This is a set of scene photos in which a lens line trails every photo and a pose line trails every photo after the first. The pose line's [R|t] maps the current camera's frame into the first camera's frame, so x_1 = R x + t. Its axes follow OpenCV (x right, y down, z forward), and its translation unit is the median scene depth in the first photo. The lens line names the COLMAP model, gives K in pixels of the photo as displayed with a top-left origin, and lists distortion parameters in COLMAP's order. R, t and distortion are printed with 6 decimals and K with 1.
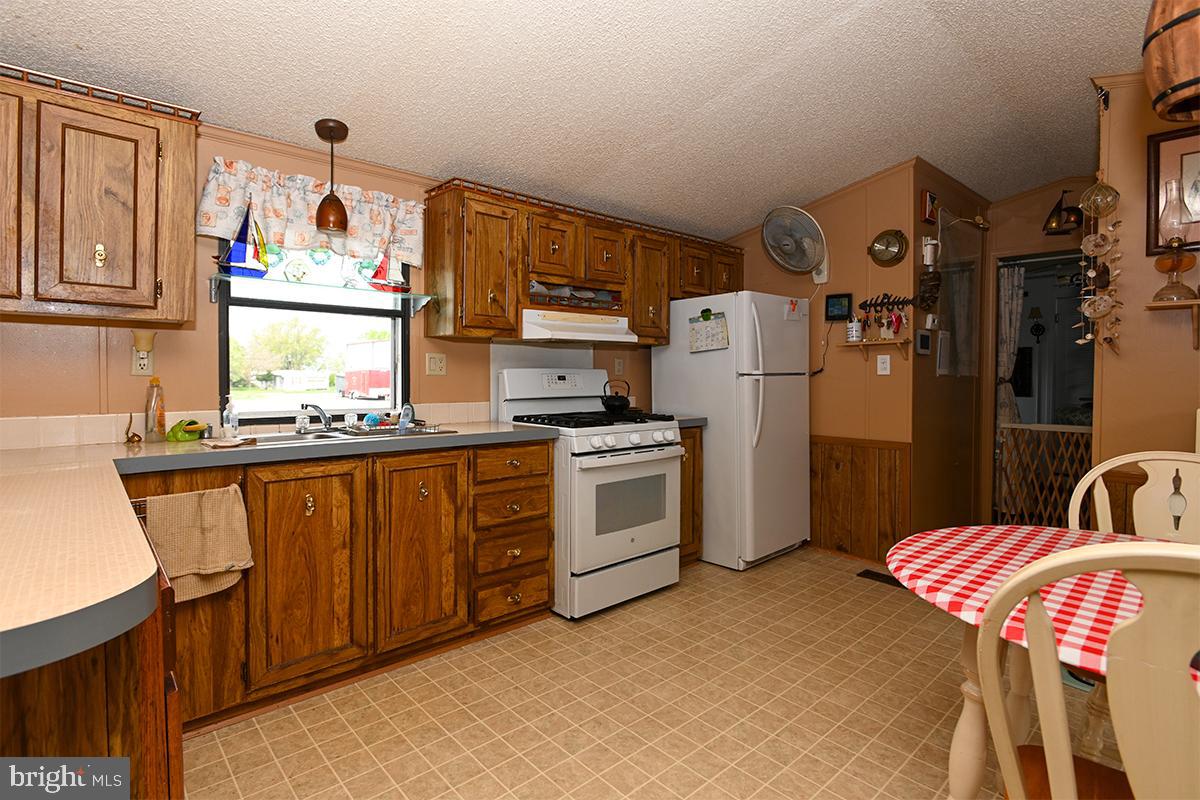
lens RADIAL K [[584.2, 0, 599.4], [0, 584.2, 380.5], [0, 0, 1]] dist [-0.002108, -0.000554]
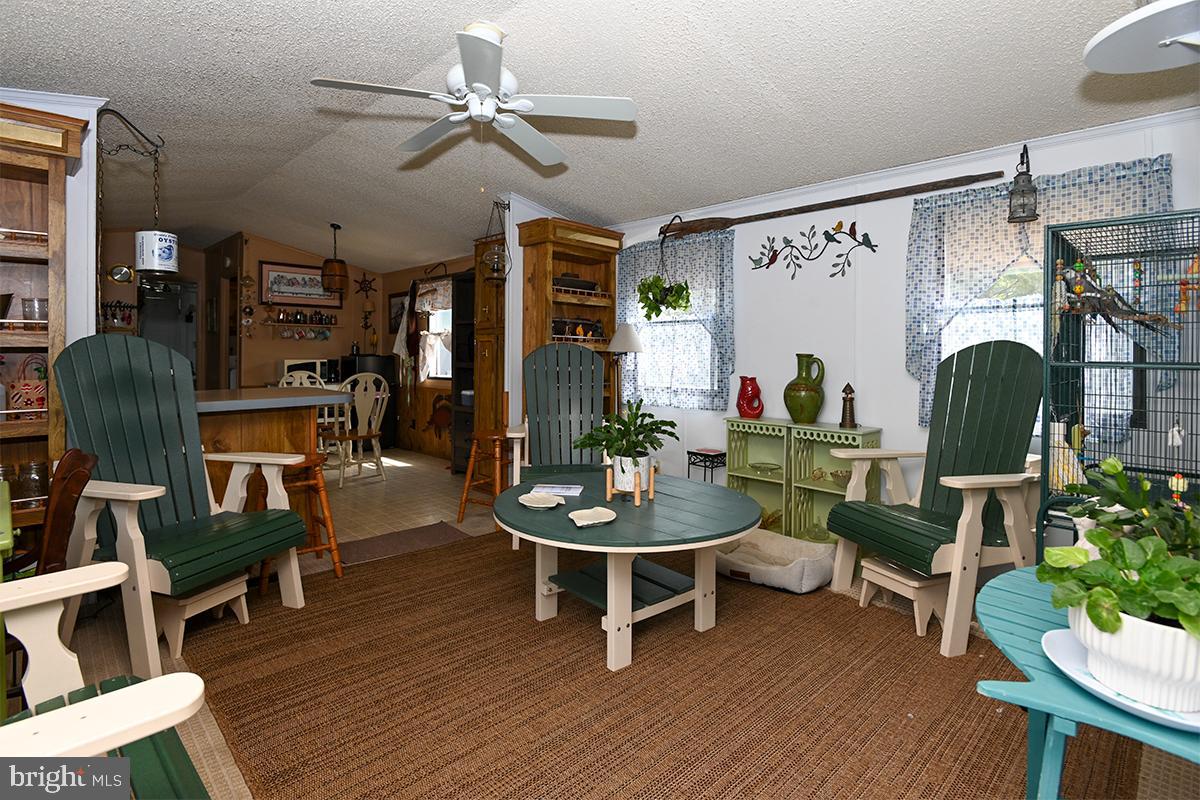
lens RADIAL K [[595.5, 0, 598.7], [0, 595.5, 364.5], [0, 0, 1]] dist [-0.001282, -0.000194]
pose [[-0.037626, -0.026864, 0.998931, -1.439866], [0.007569, 0.999602, 0.027167, 0.000267], [-0.999263, 0.008583, -0.037407, -0.359911]]
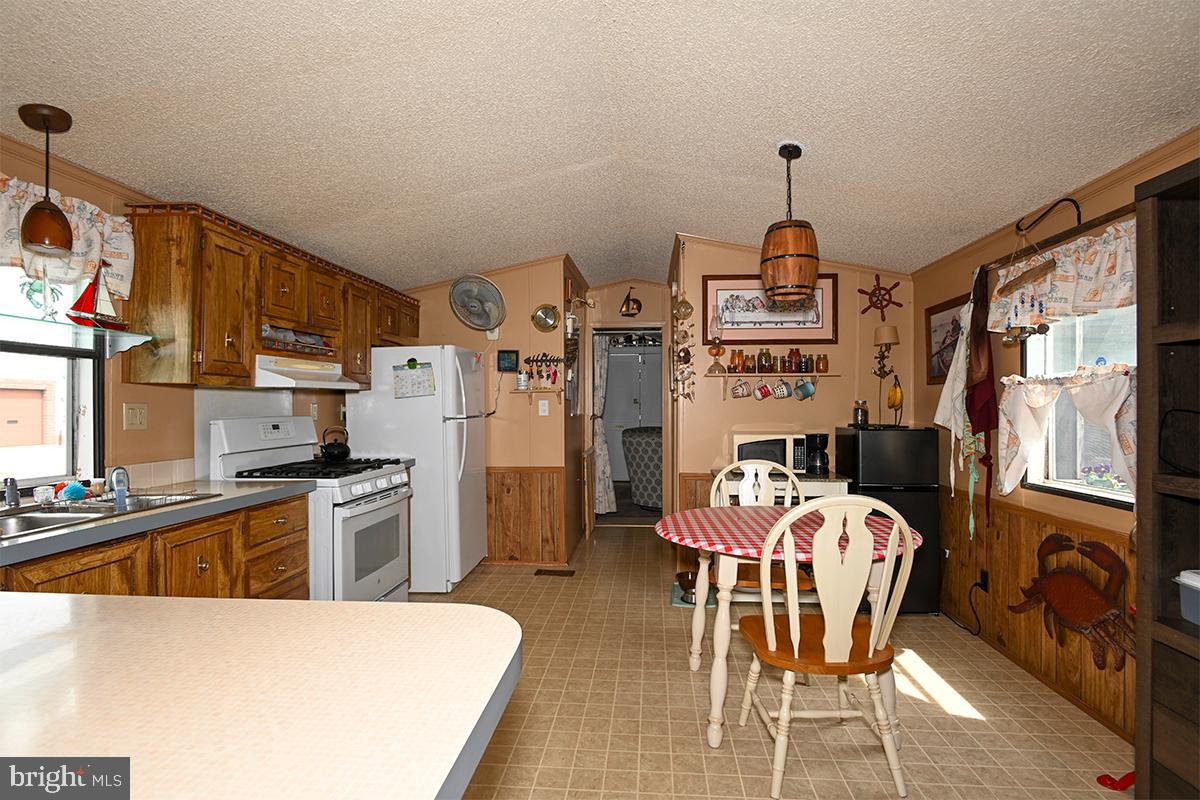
lens RADIAL K [[590.3, 0, 600.0], [0, 590.3, 400.0], [0, 0, 1]] dist [-0.002928, -0.000941]
pose [[0.733511, -0.002891, 0.679671, -0.345011], [0.016359, 0.999776, -0.013403, -0.027632], [-0.679481, 0.020950, 0.733394, -0.044465]]
